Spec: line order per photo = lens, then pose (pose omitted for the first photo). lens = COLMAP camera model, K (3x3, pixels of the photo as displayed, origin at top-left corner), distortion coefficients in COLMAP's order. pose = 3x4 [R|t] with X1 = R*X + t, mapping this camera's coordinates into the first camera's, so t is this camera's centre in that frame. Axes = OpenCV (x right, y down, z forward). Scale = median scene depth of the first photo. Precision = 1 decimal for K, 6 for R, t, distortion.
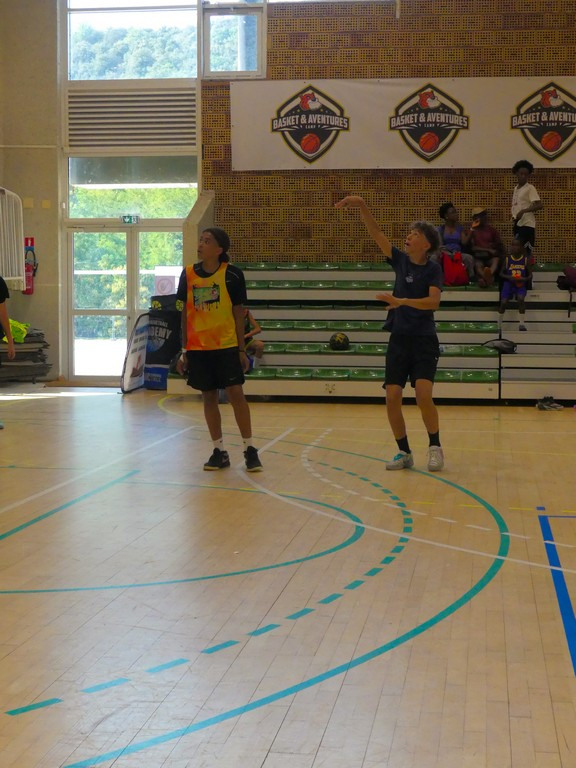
lens RADIAL K [[1384.8, 0, 288.0], [0, 1384.8, 384.0], [0, 0, 1]] dist [-0.010630, -0.245803]
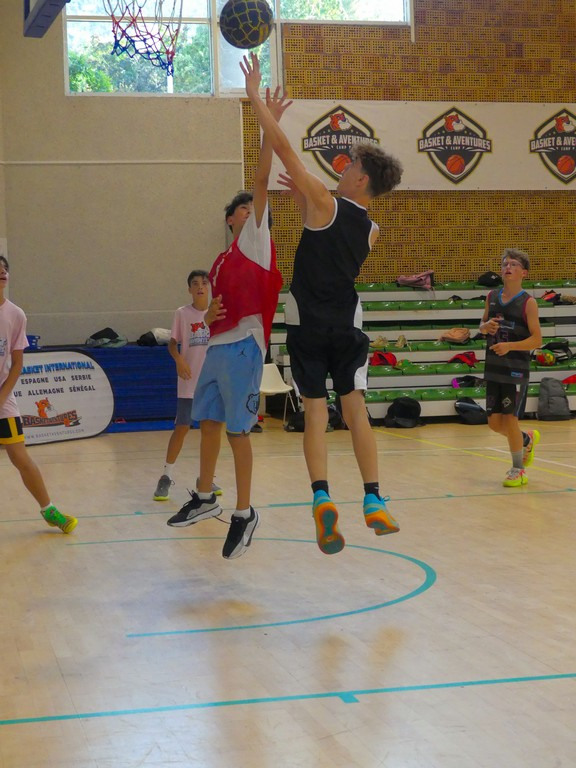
lens RADIAL K [[1445.9, 0, 288.0], [0, 1445.9, 384.0], [0, 0, 1]] dist [-0.001254, 0.138620]
pose [[0.934533, -0.039545, 0.353672, -0.392038], [0.047302, 0.998792, -0.013311, -0.004232], [-0.352719, 0.029169, 0.935275, 0.047974]]
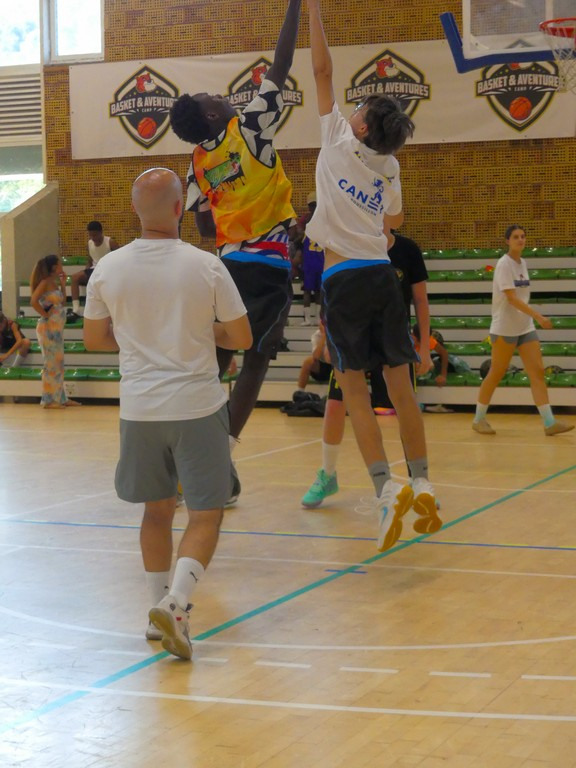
lens RADIAL K [[1646.3, 0, 288.0], [0, 1646.3, 384.0], [0, 0, 1]] dist [0.022518, -0.077361]
pose [[0.966111, 0.001338, -0.258122, 0.395219], [-0.002745, 0.999983, -0.005092, 0.004624], [0.258111, 0.005628, 0.966099, -0.050243]]
